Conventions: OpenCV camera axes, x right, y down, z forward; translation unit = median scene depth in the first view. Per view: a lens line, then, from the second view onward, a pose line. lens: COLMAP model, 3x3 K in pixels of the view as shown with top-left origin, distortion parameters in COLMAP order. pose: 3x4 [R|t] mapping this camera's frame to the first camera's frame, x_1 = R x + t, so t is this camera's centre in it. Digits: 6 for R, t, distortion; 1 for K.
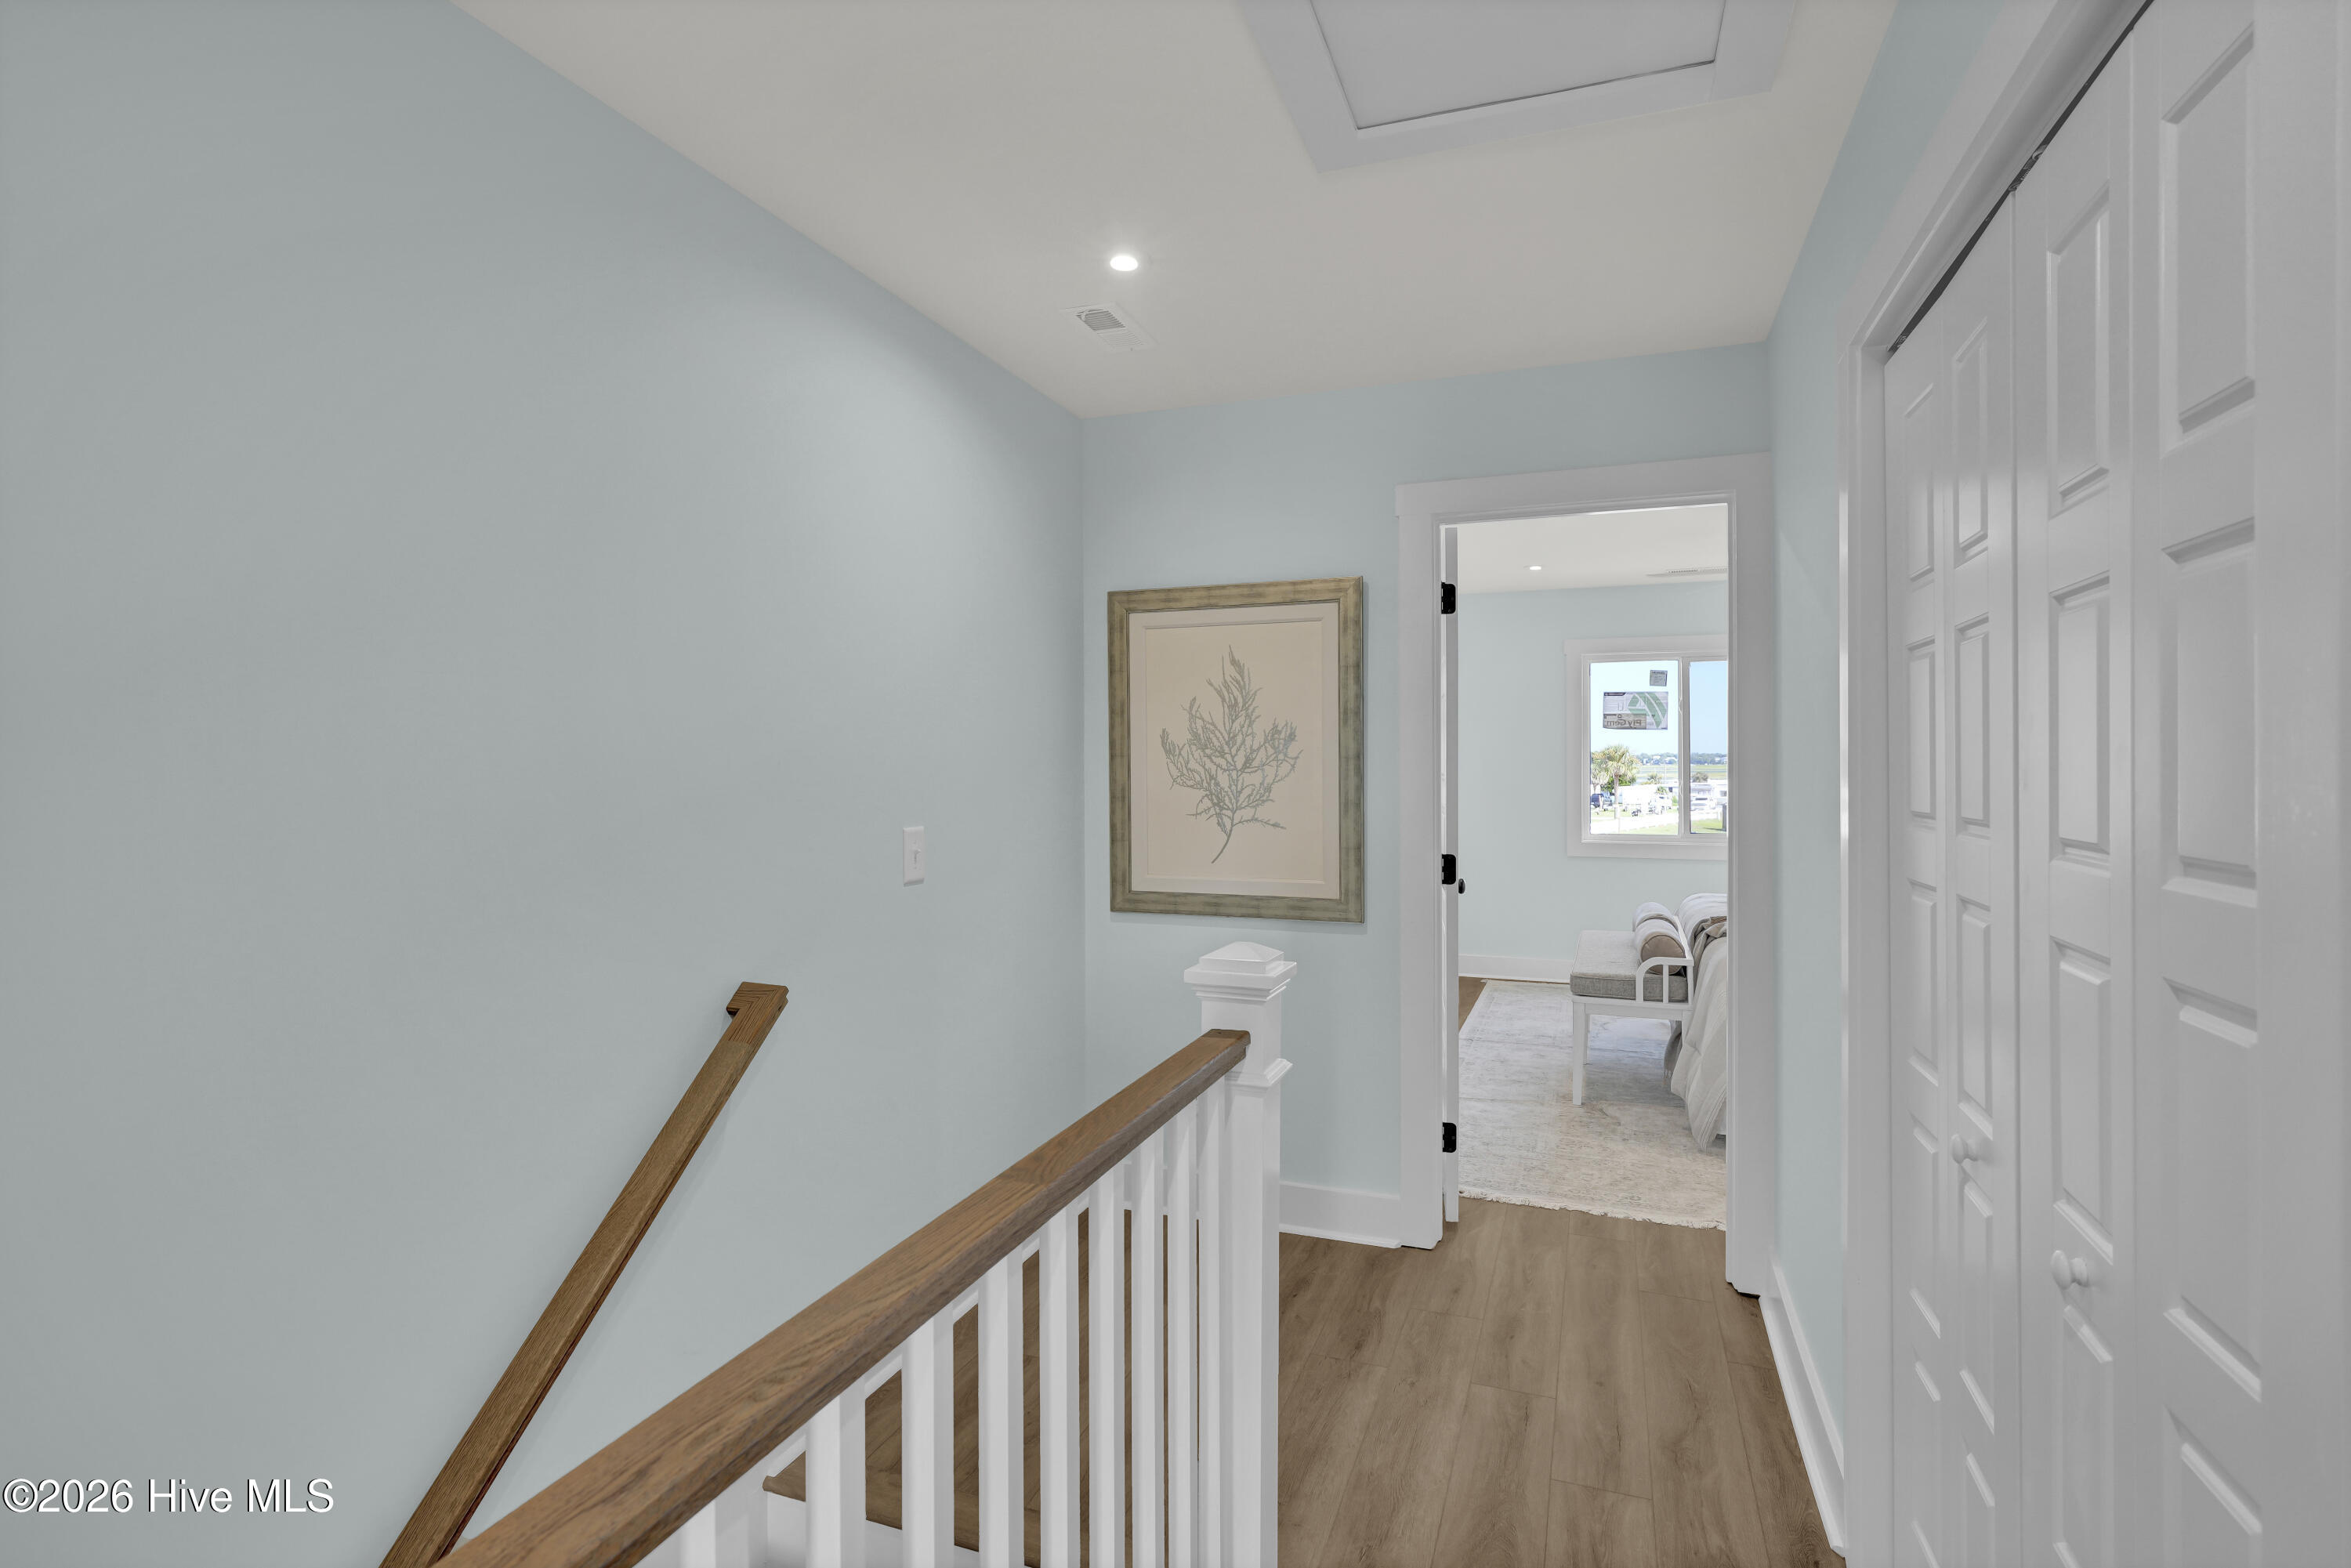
lens RADIAL K [[1153.9, 0, 1184.1], [0, 1153.9, 774.3], [0, 0, 1]] dist [-0.014070, 0.008978]
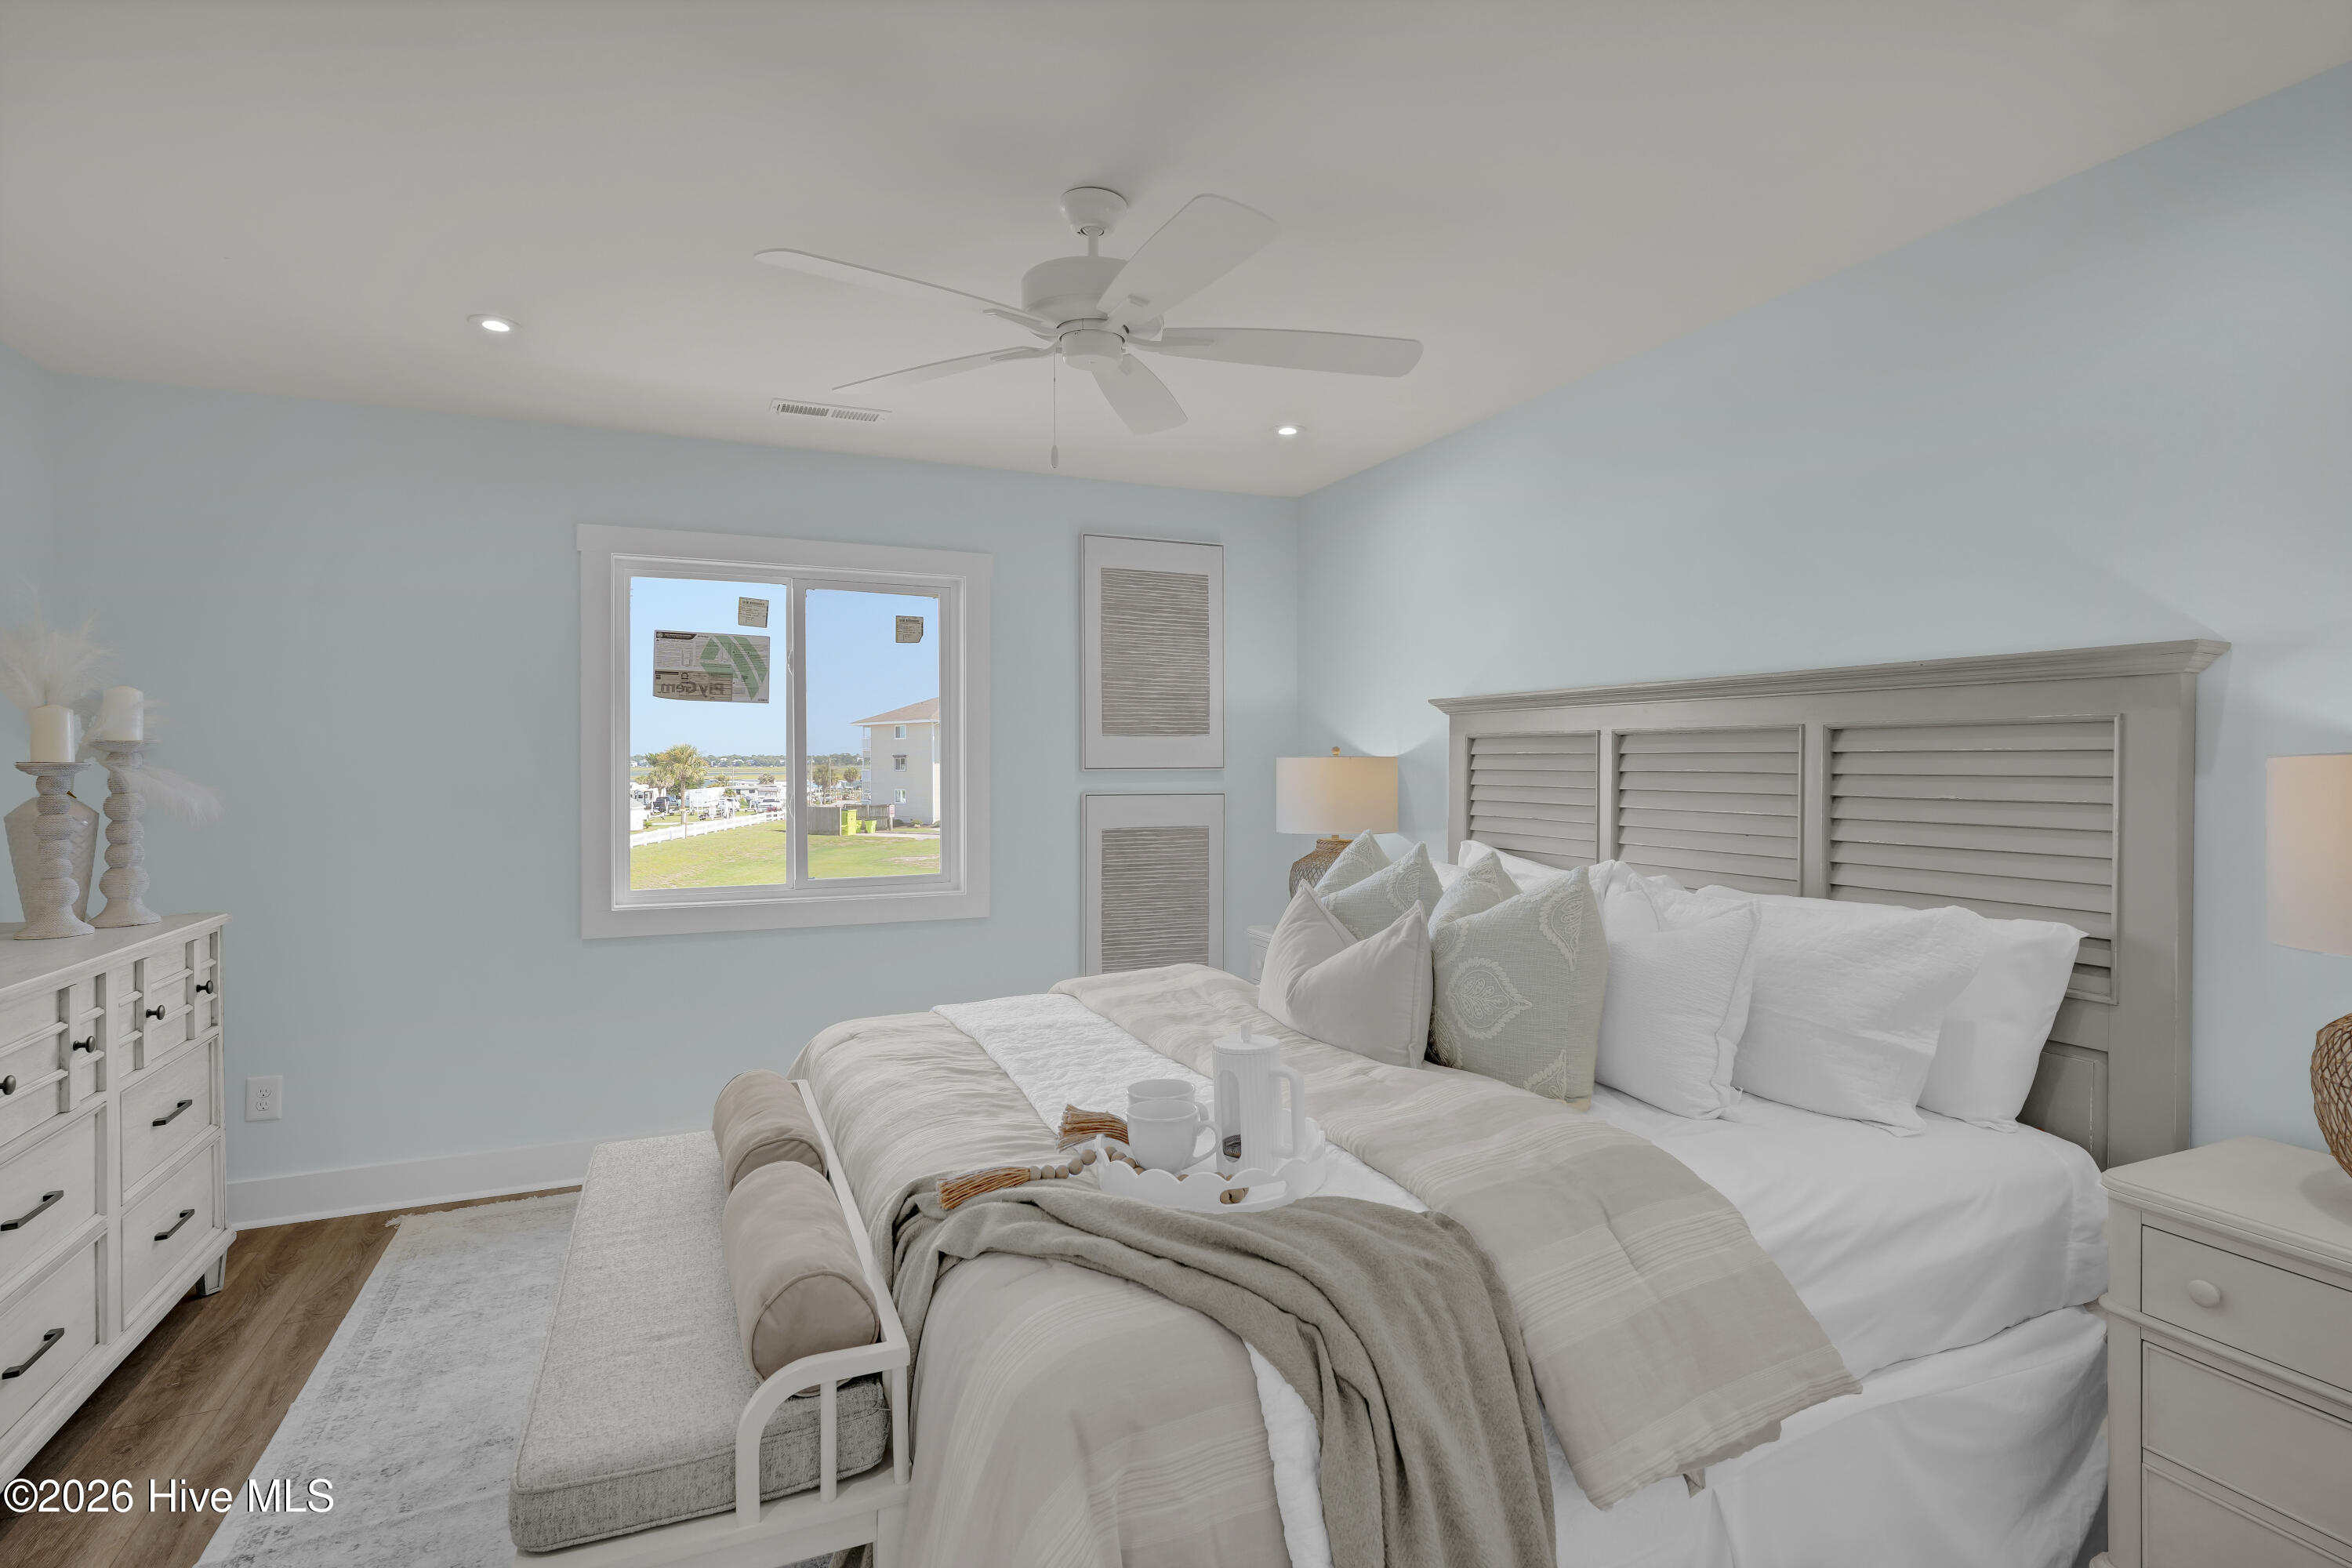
lens RADIAL K [[1154.5, 0, 1169.5], [0, 1154.5, 774.4], [0, 0, 1]] dist [-0.014070, 0.008978]
pose [[0.725851, 0.000594, 0.687852, 0.168306], [0.000570, 0.999999, -0.001465, -0.002102], [-0.687852, 0.001456, 0.725849, 0.442663]]
